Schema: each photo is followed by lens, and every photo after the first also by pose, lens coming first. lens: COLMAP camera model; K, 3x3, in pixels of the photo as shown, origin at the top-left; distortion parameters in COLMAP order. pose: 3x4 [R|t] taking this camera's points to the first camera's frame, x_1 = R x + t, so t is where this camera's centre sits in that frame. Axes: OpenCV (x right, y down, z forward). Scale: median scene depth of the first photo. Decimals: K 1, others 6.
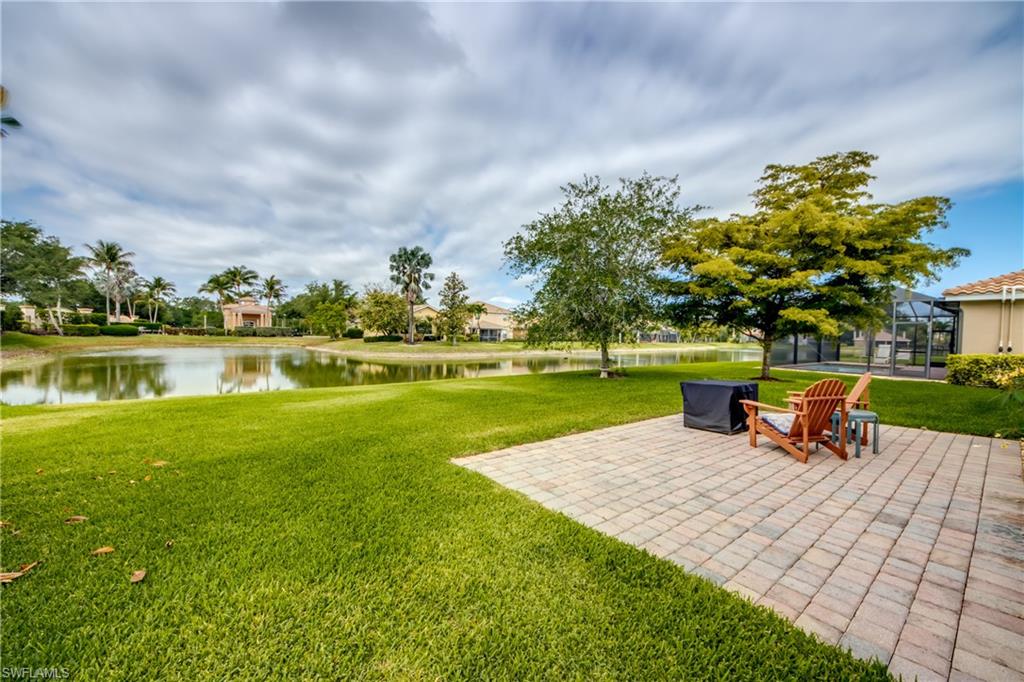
lens RADIAL K [[383.5, 0, 512.0], [0, 383.5, 341.0], [0, 0, 1]] dist [0.014485, -0.013823]
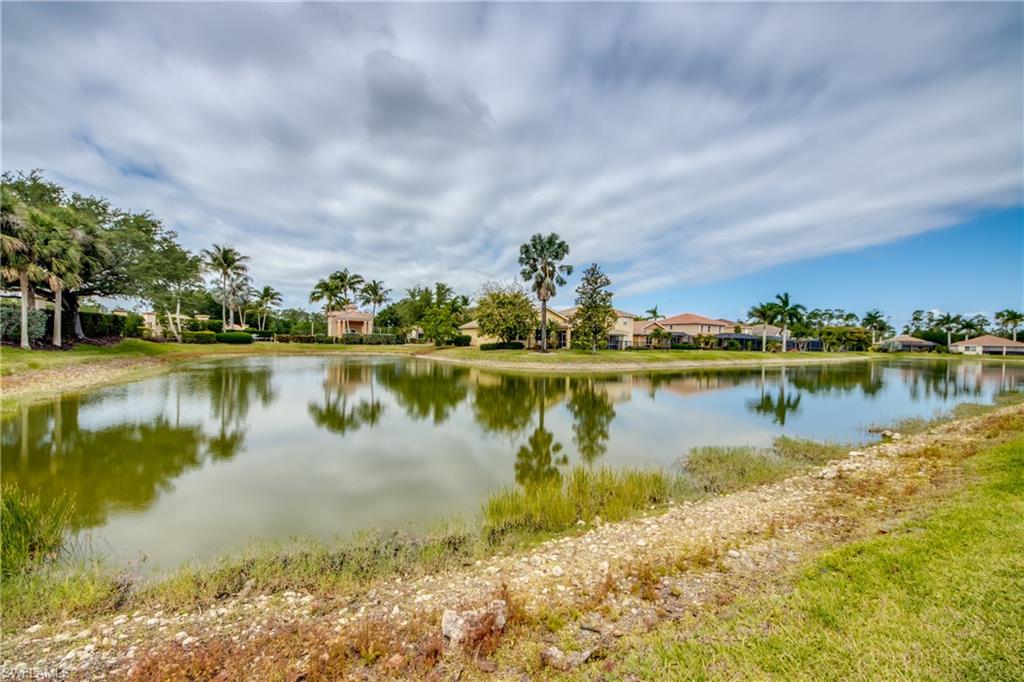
lens RADIAL K [[383.5, 0, 512.0], [0, 383.5, 341.0], [0, 0, 1]] dist [0.014485, -0.013823]
pose [[0.986674, -0.004031, -0.162661, -0.167344], [0.000192, 0.999721, -0.023615, 0.003050], [0.162711, 0.023269, 0.986399, 0.150419]]
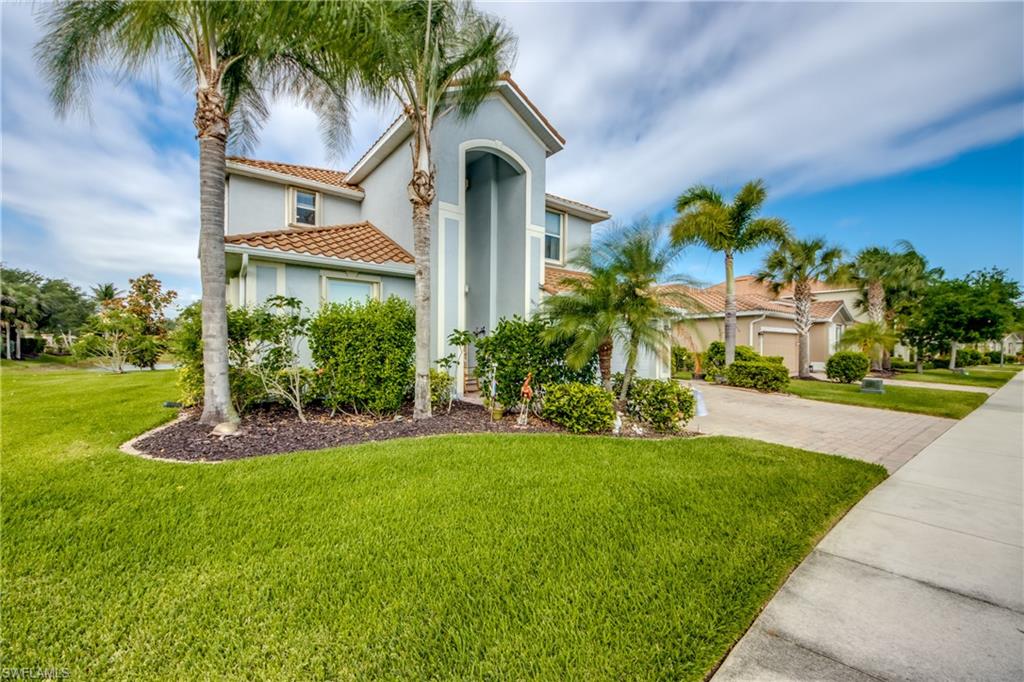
lens RADIAL K [[383.5, 0, 512.0], [0, 383.5, 341.0], [0, 0, 1]] dist [0.014485, -0.013823]
pose [[0.998644, -0.006261, 0.051672, 0.259688], [0.008759, 0.998797, -0.048250, 0.009337], [-0.051307, 0.048637, 0.997498, -0.363696]]
